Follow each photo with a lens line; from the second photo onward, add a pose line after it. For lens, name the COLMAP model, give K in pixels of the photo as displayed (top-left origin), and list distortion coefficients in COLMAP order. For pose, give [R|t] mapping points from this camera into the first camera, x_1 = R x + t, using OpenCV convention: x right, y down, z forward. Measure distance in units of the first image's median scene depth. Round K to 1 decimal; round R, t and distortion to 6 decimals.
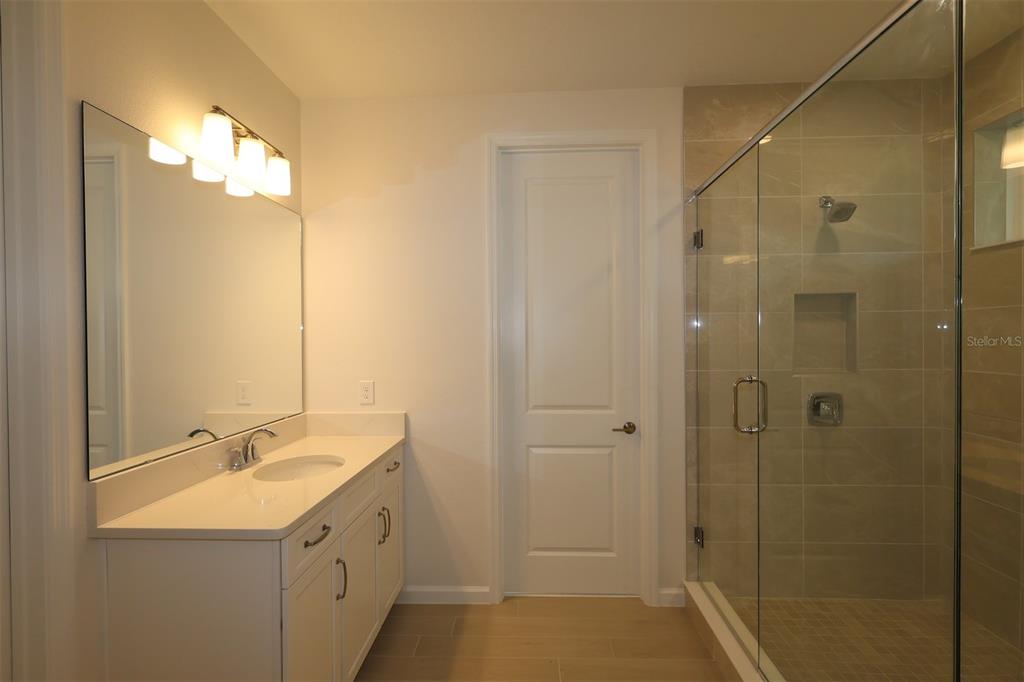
lens RADIAL K [[478.1, 0, 513.2], [0, 478.1, 343.1], [0, 0, 1]] dist [-0.001246, 0.000580]
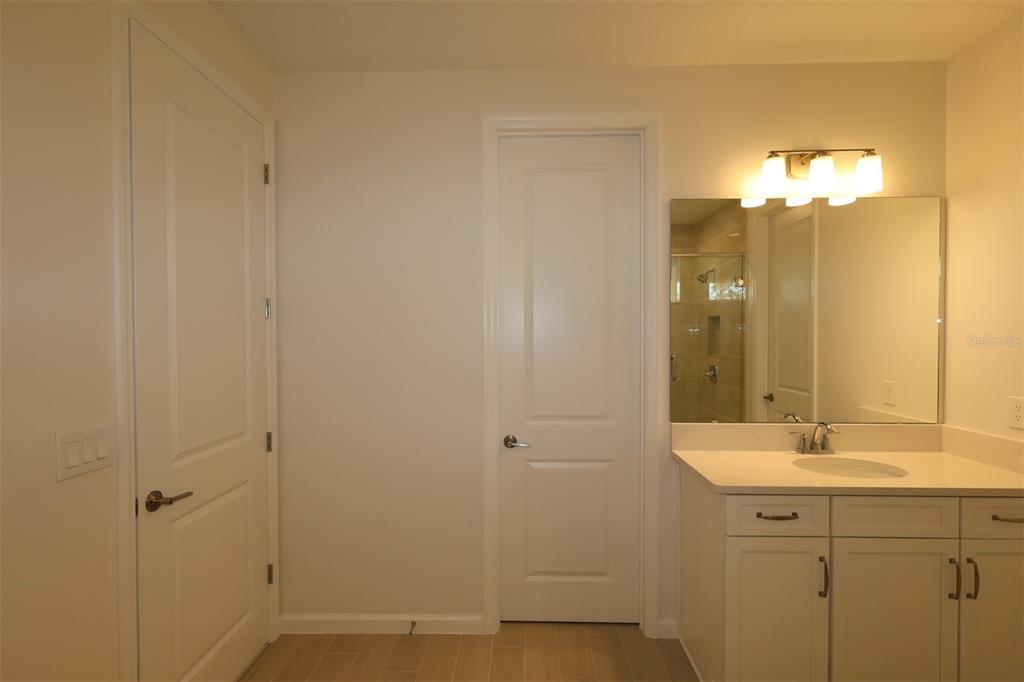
lens RADIAL K [[478.1, 0, 513.2], [0, 478.1, 343.1], [0, 0, 1]] dist [-0.001246, 0.000580]
pose [[0.005659, 0.014111, -0.999884, 0.503935], [-0.008542, 0.999865, 0.014062, -0.008474], [0.999948, 0.008461, 0.005778, 0.262808]]
